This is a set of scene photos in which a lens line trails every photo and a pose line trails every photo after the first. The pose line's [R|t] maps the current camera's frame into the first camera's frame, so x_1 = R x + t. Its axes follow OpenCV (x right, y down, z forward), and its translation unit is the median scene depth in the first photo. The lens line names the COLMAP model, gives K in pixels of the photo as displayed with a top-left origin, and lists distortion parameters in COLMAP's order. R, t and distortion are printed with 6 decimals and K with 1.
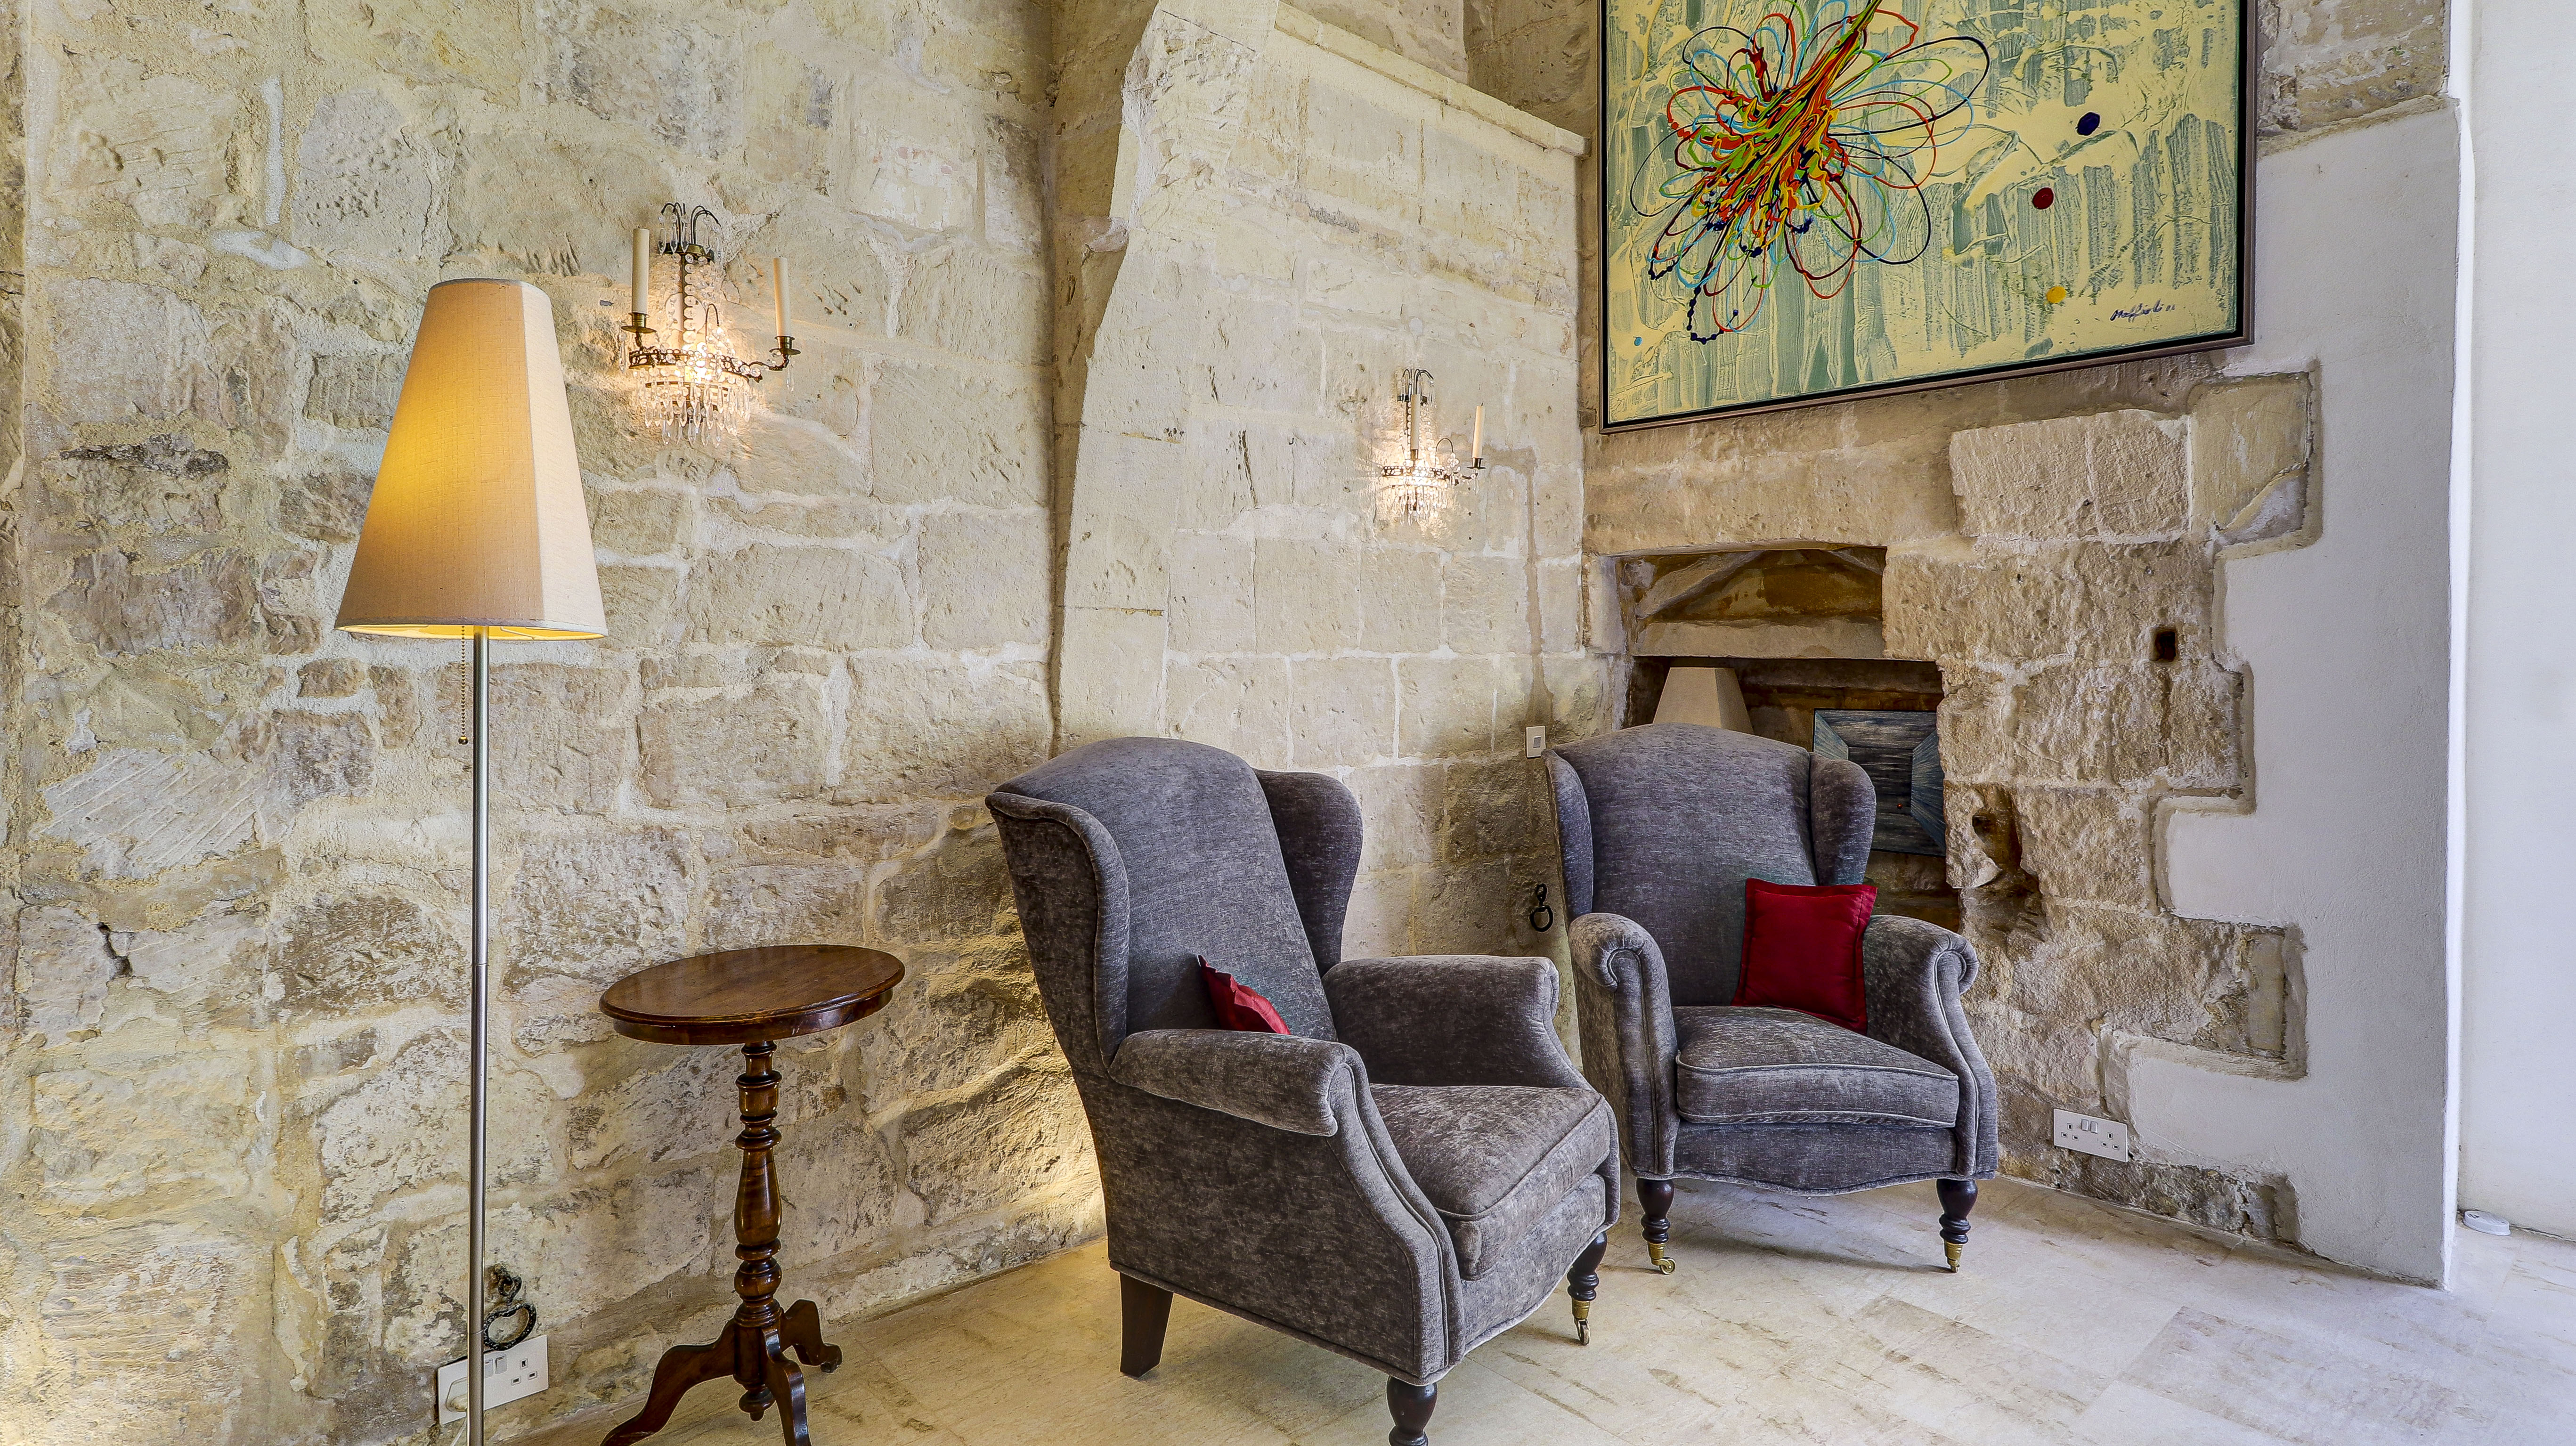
lens RADIAL K [[1301.0, 0, 1224.0], [0, 1301.0, 670.2], [0, 0, 1]] dist [-0.001722, 0.002237]
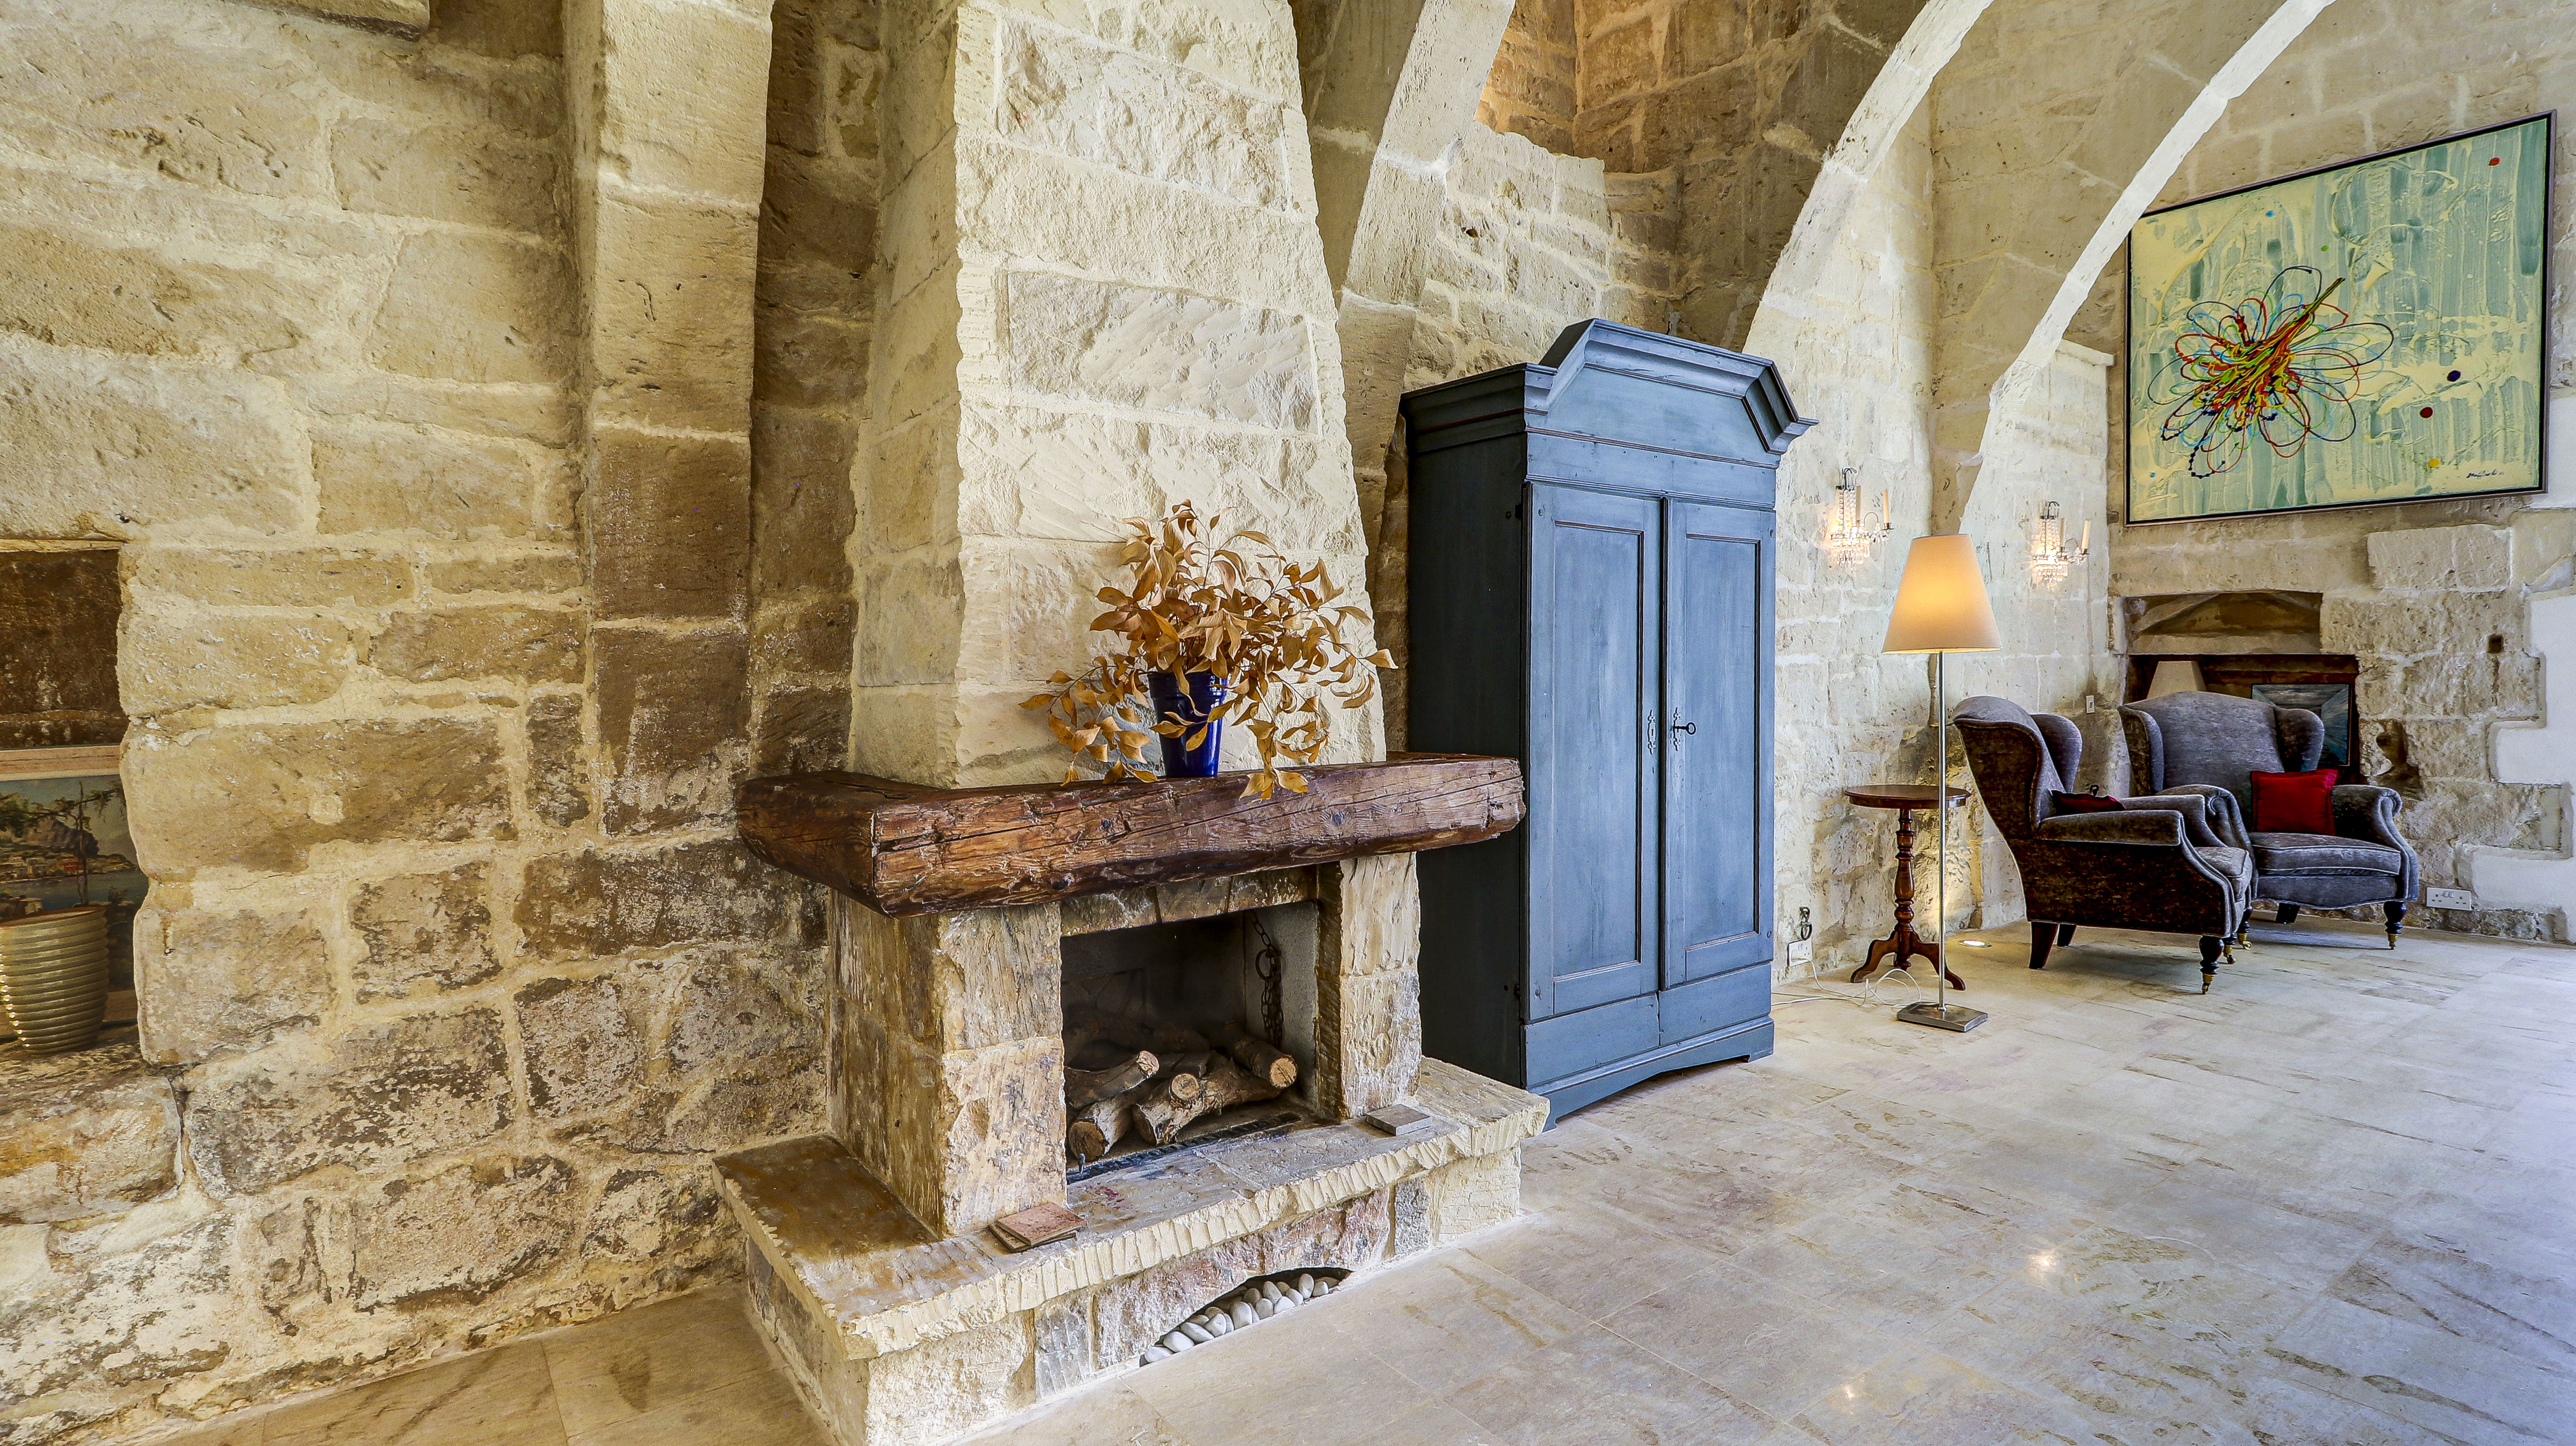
lens RADIAL K [[1201.2, 0, 1289.3], [0, 1201.2, 709.2], [0, 0, 1]] dist [-0.007974, -0.002490]
pose [[0.995705, -0.012913, -0.091675, -0.867836], [0.015135, 0.999607, 0.023590, 0.008649], [0.091334, -0.024877, 0.995510, -0.892399]]
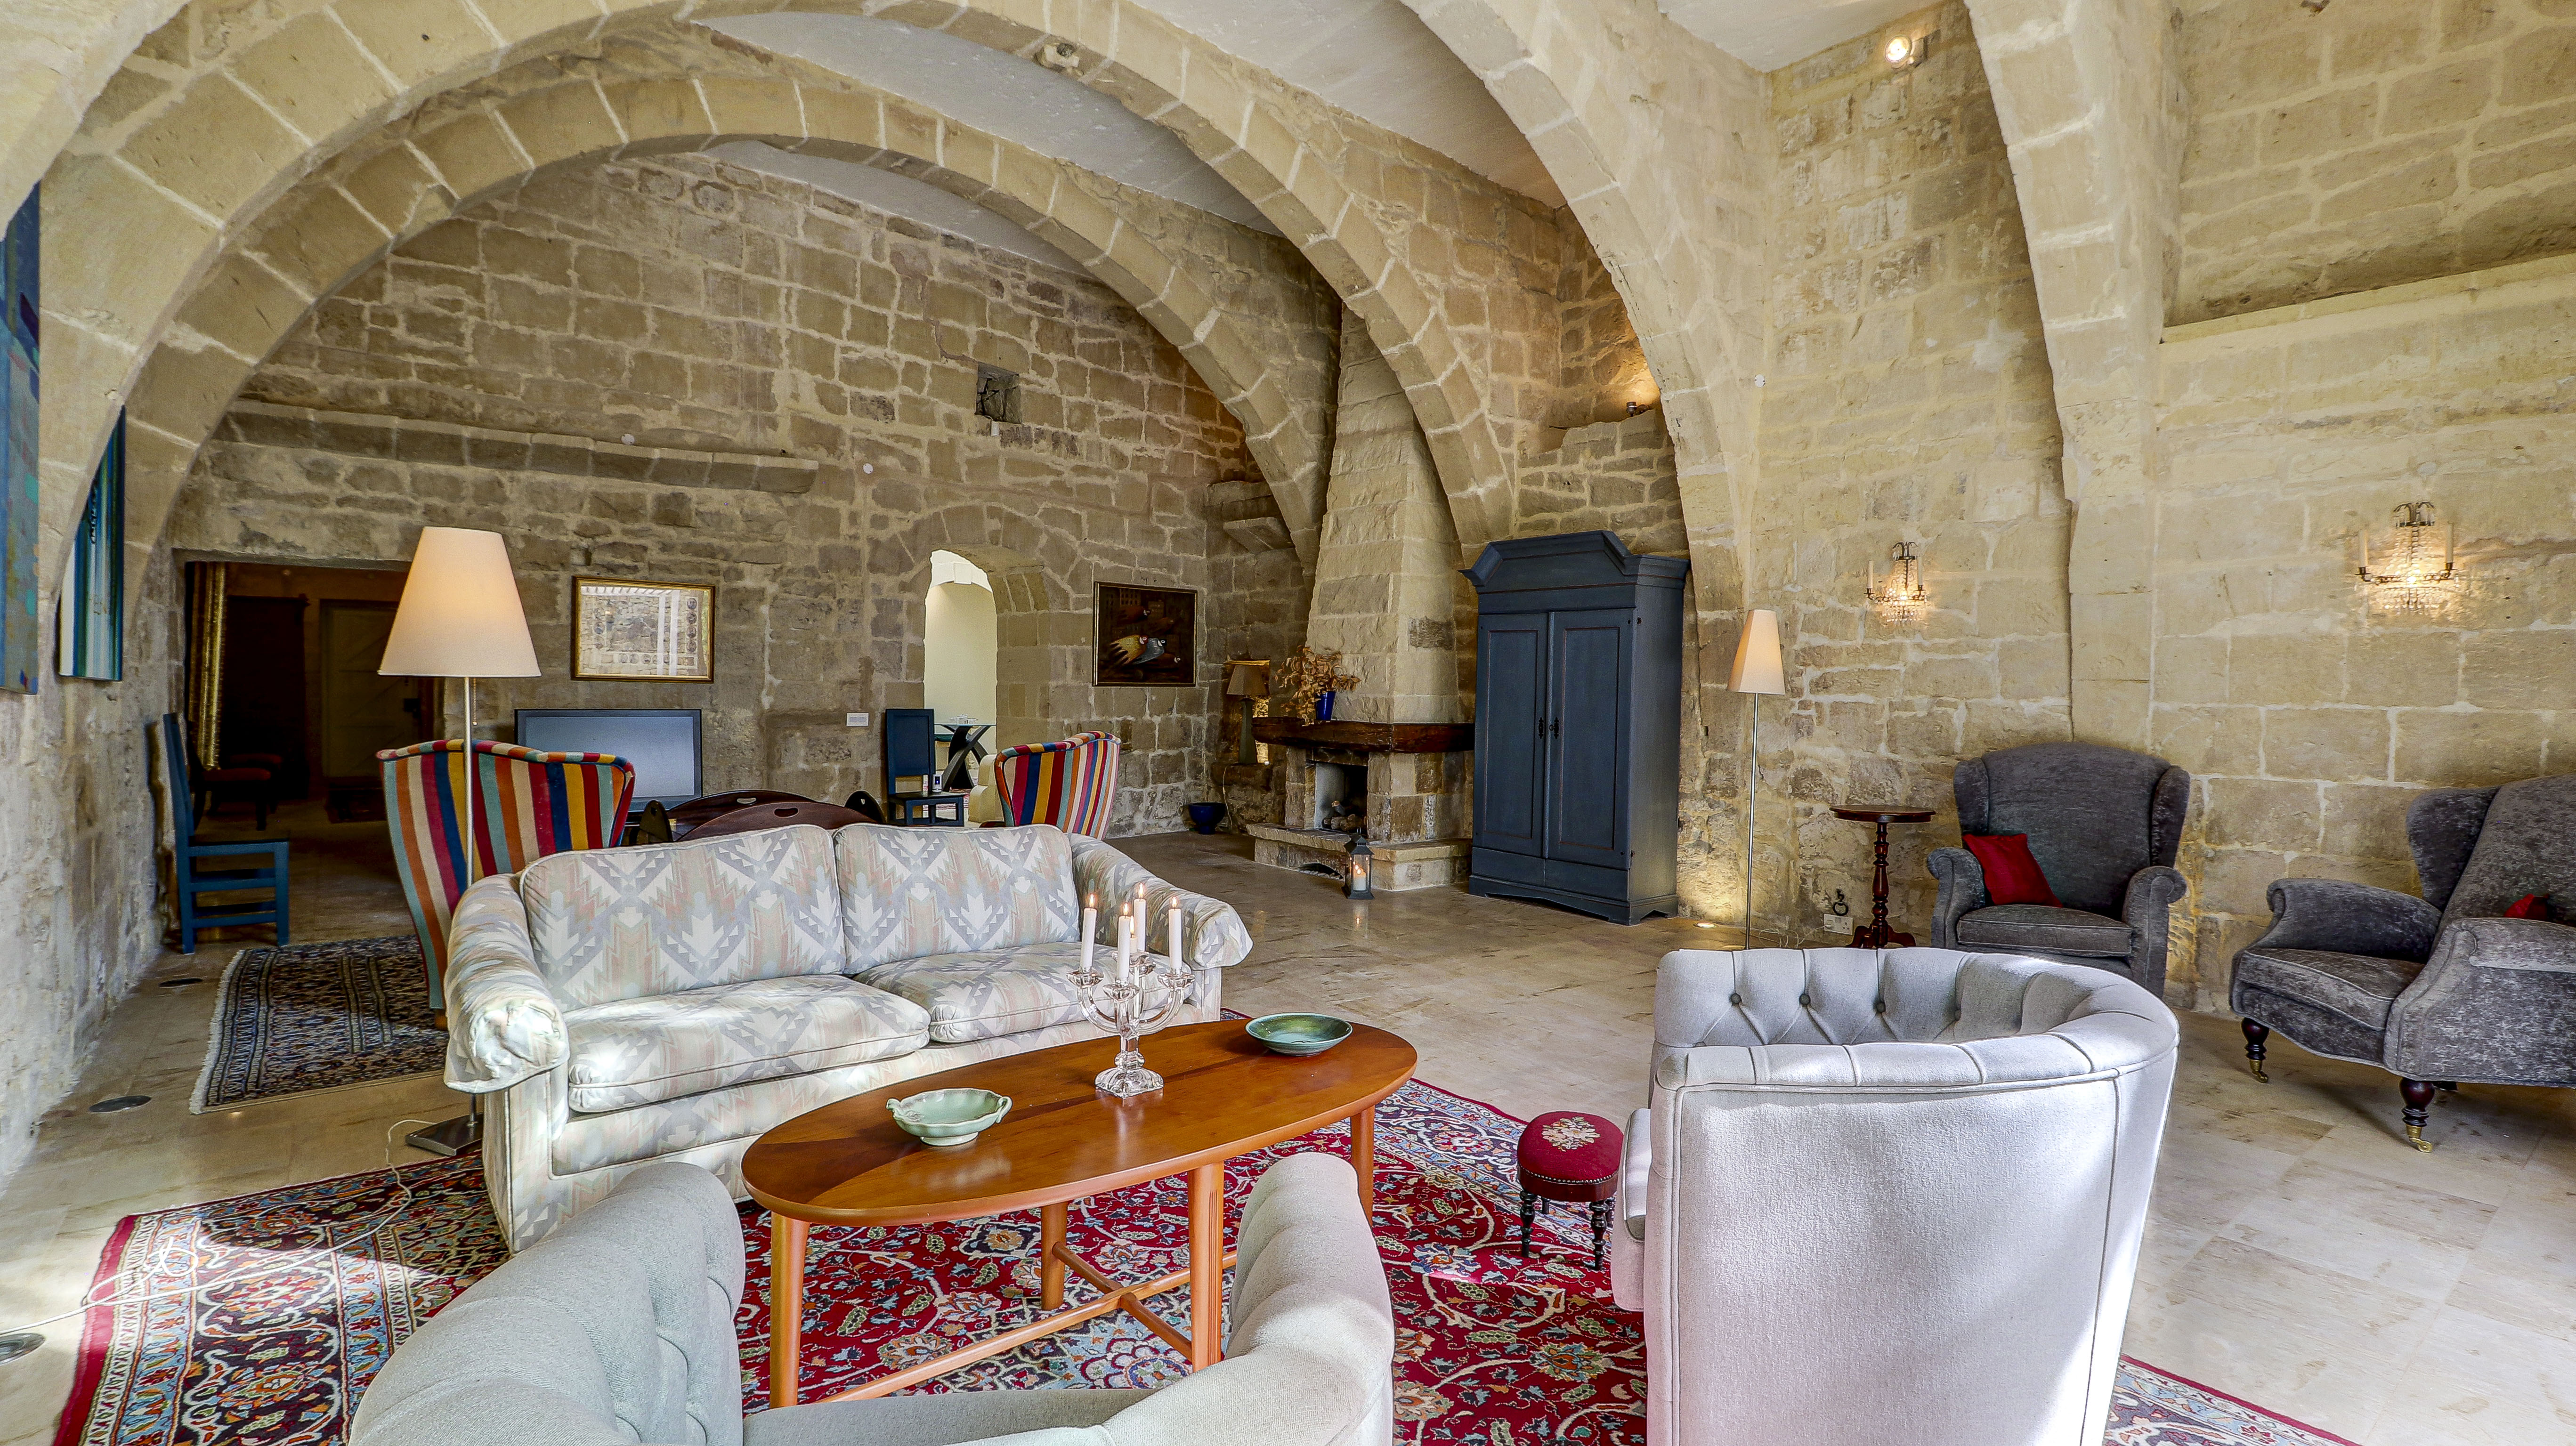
lens RADIAL K [[1201.0, 0, 1289.4], [0, 1201.0, 716.9], [0, 0, 1]] dist [-0.007974, -0.002490]
pose [[-0.054623, 0.023506, -0.998230, 1.630209], [-0.024609, 0.999388, 0.024879, -0.004680], [0.998204, 0.025925, -0.054011, -0.137153]]
